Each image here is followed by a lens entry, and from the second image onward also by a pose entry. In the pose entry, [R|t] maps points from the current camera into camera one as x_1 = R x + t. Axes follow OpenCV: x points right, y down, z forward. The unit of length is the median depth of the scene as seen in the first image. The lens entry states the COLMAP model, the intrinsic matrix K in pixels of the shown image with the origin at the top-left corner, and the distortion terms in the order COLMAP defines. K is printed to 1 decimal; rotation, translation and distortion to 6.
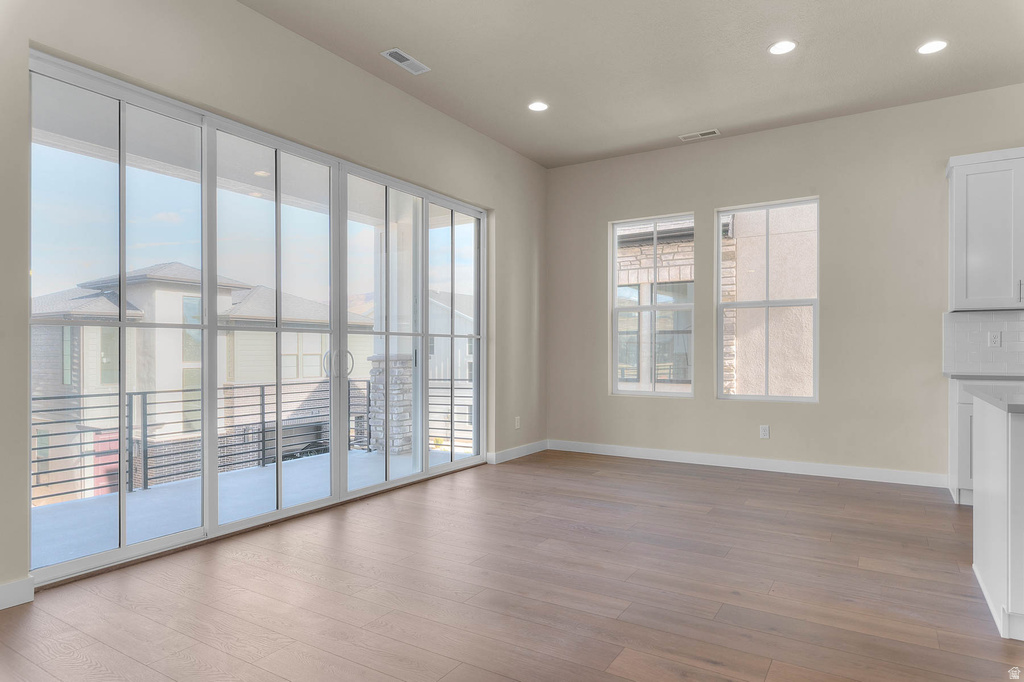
lens RADIAL K [[594.0, 0, 520.7], [0, 594.0, 361.9], [0, 0, 1]] dist [-0.020163, 0.000058]
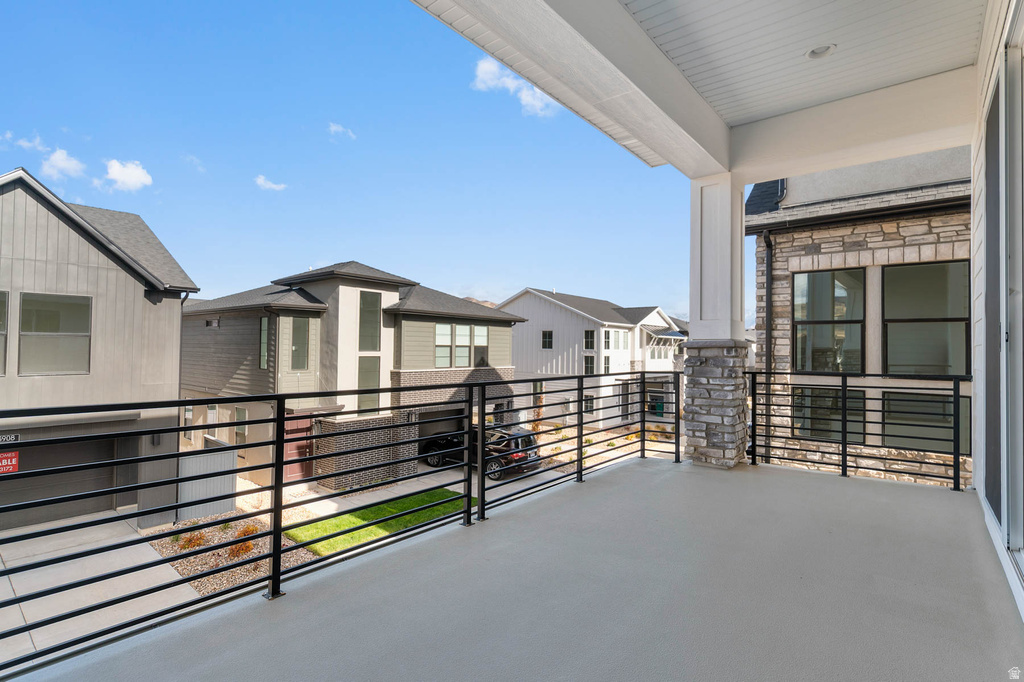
lens RADIAL K [[492.1, 0, 508.4], [0, 492.1, 340.4], [0, 0, 1]] dist [0.006391, 0.000218]
pose [[0.989333, 0.012516, -0.145132, -0.178395], [-0.017323, 0.999341, -0.031905, 0.006160], [0.144637, 0.034079, 0.988898, 0.140640]]
